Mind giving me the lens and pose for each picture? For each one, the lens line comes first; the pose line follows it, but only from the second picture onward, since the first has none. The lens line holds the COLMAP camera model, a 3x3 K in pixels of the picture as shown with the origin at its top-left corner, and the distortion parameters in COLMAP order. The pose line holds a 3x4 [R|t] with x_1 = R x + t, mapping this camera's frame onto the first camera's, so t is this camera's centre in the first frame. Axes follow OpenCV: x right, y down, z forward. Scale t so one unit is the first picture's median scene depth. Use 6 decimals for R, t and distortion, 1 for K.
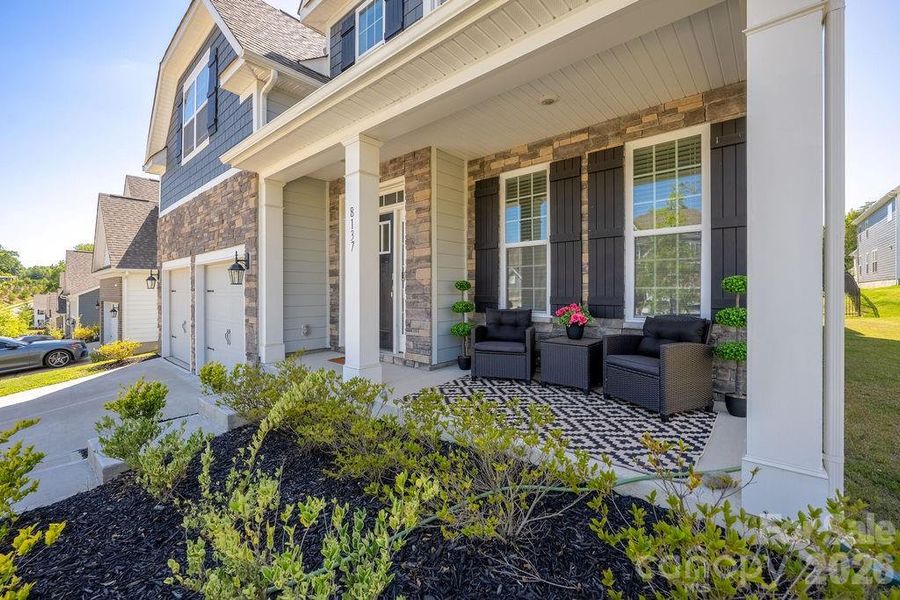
lens RADIAL K [[369.7, 0, 453.0], [0, 369.7, 295.9], [0, 0, 1]] dist [0.000474, 0.000096]
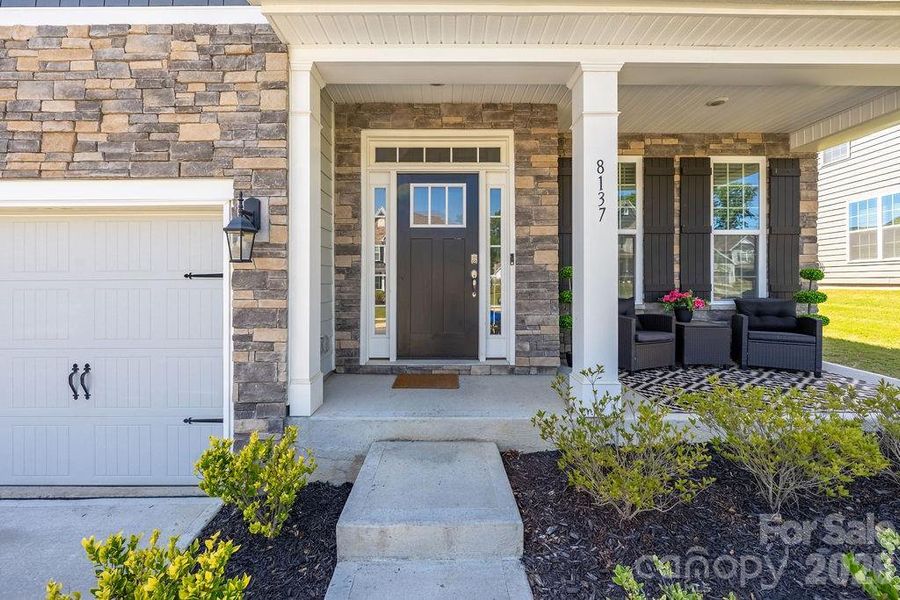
lens RADIAL K [[373.7, 0, 447.1], [0, 373.7, 284.3], [0, 0, 1]] dist [0.000331, -0.000022]
pose [[0.751088, -0.002245, 0.660199, -0.833724], [0.009016, 0.999936, -0.006856, 0.004000], [-0.660141, 0.011102, 0.751060, 0.555830]]
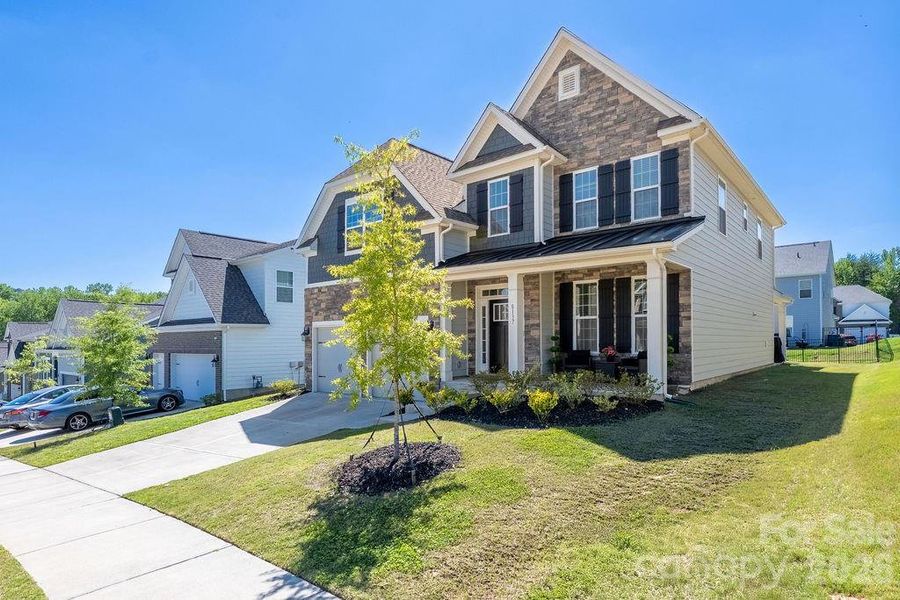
lens RADIAL K [[555.0, 0, 451.4], [0, 555.0, 356.4], [0, 0, 1]] dist [0.001376, 0.000002]
pose [[0.999960, -0.007413, -0.005092, -0.544838], [0.007479, 0.999886, 0.013119, 0.027506], [0.004994, -0.013156, 0.999901, -2.099325]]
